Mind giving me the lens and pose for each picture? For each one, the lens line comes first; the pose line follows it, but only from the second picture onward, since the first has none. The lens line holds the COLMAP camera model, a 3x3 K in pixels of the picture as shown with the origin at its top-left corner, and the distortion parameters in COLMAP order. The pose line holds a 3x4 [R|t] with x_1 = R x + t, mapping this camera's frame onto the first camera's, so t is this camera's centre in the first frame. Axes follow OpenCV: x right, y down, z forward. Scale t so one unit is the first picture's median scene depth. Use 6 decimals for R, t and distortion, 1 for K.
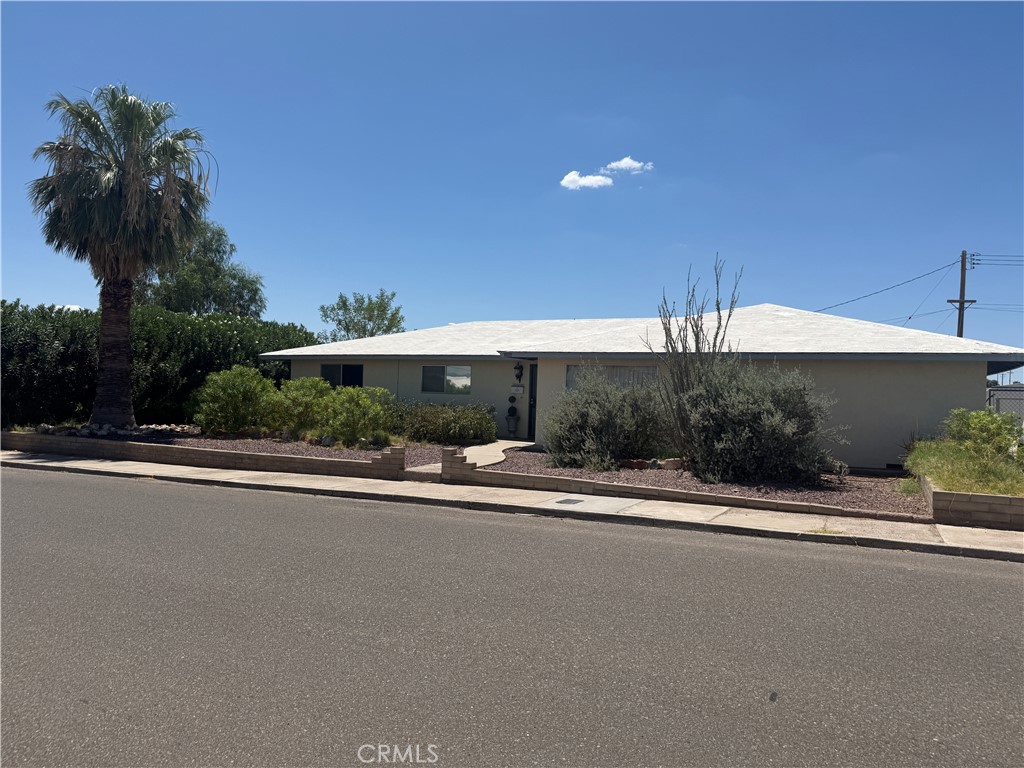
lens RADIAL K [[722.4, 0, 512.3], [0, 722.4, 396.8], [0, 0, 1]] dist [0.176555, -0.409270]
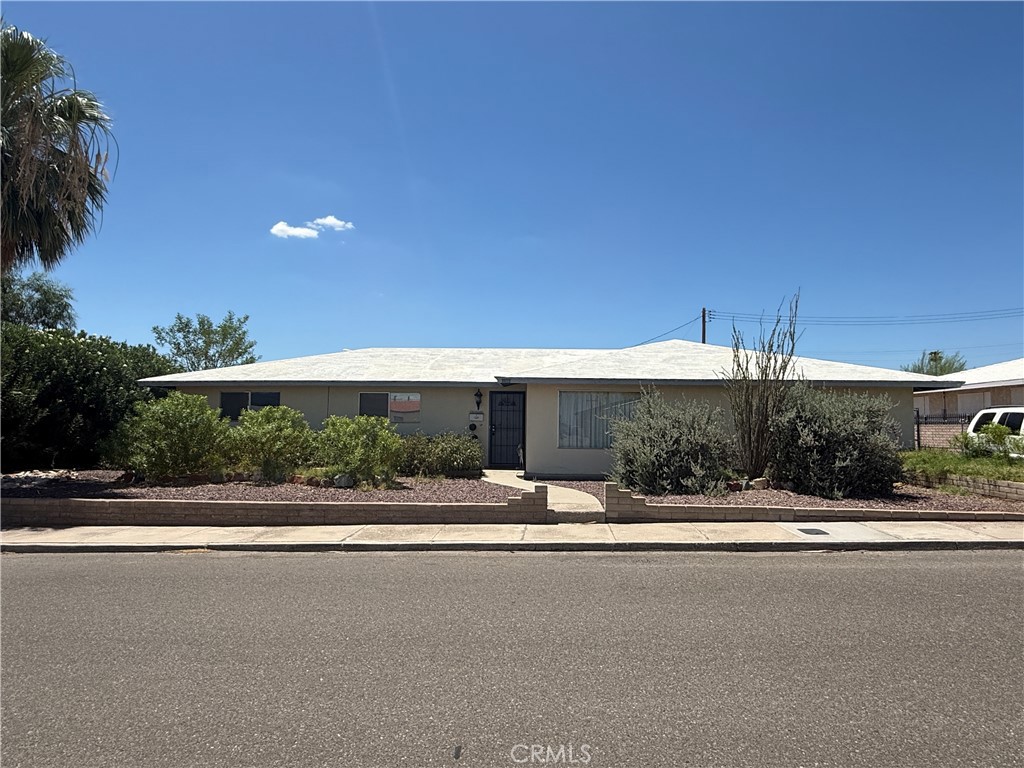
lens RADIAL K [[625.4, 0, 512.0], [0, 625.4, 384.0], [0, 0, 1]] dist [-0.004255, -0.001722]
pose [[0.899094, 0.007950, 0.437682, -0.338900], [0.019277, 0.998146, -0.057730, -0.005200], [-0.437330, 0.060342, 0.897274, 0.225316]]
